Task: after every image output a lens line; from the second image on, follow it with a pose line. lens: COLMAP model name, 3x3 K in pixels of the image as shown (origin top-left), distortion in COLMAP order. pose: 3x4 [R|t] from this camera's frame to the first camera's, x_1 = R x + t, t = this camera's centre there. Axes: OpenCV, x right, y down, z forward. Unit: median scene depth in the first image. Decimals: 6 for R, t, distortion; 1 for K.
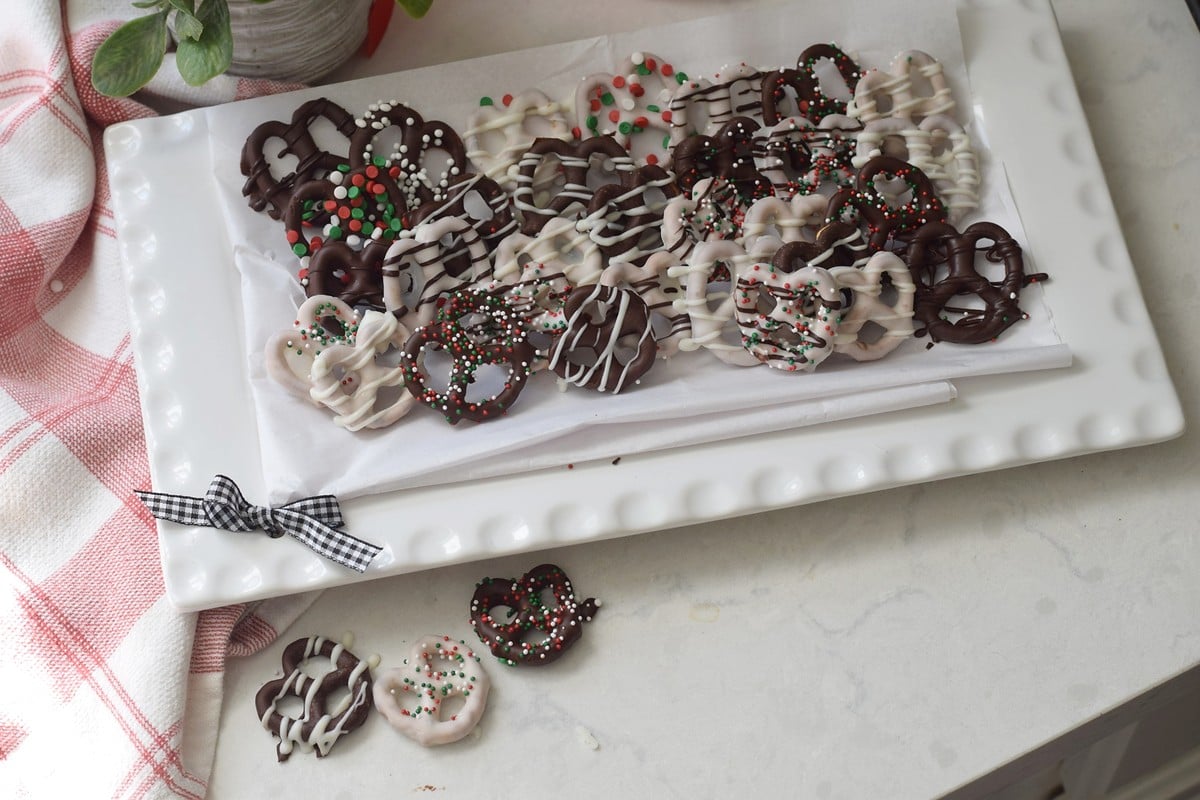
lens RADIAL K [[2784.3, 0, 600.0], [0, 2784.3, 400.0], [0, 0, 1]] dist [-0.117585, -0.113621]
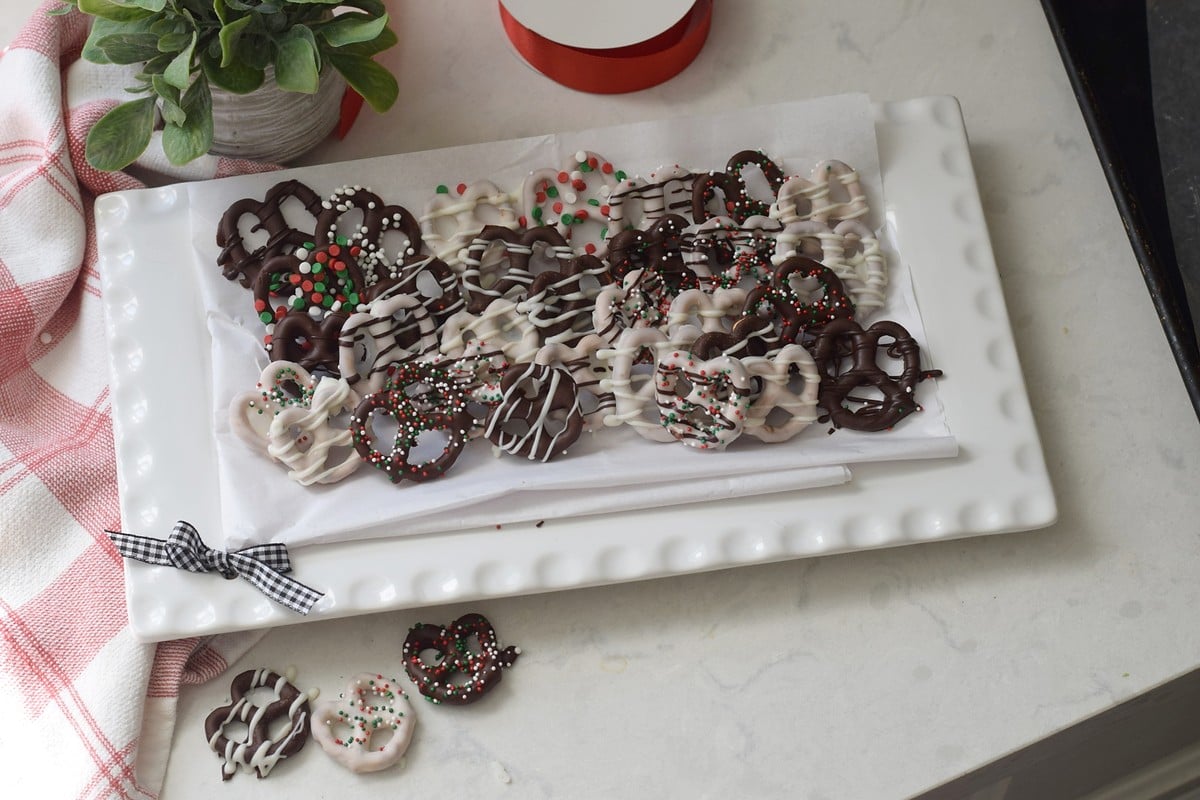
lens RADIAL K [[2784.3, 0, 600.0], [0, 2784.3, 400.0], [0, 0, 1]] dist [-0.117585, -0.113621]
pose [[0.998879, 0.047057, -0.005061, 0.032248], [-0.047057, 0.998892, 0.000025, -0.027936], [0.005057, 0.000213, 0.999987, -0.106210]]
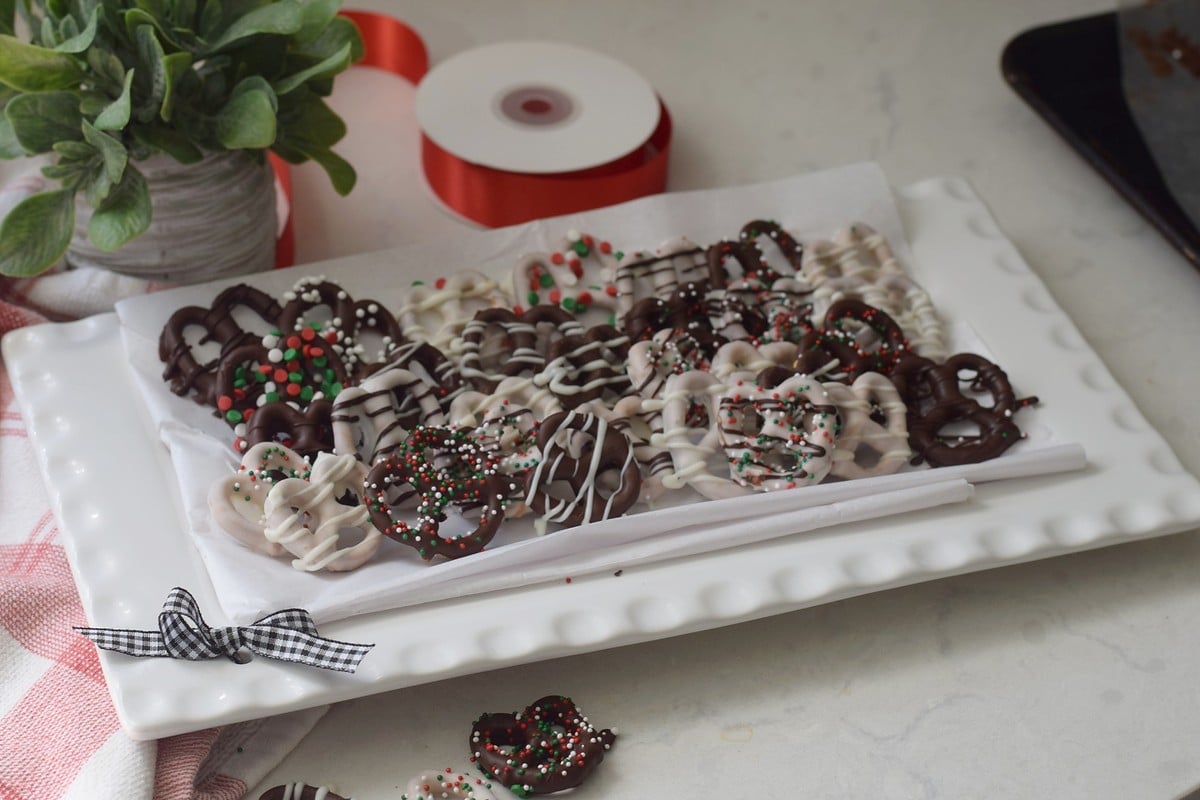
lens RADIAL K [[2784.3, 0, 600.0], [0, 2784.3, 400.0], [0, 0, 1]] dist [-0.117585, -0.113621]
pose [[0.987869, -0.057376, 0.144298, -0.122011], [0.110909, 0.911083, -0.397023, 0.316223], [-0.108688, 0.408211, 0.906394, 0.169220]]
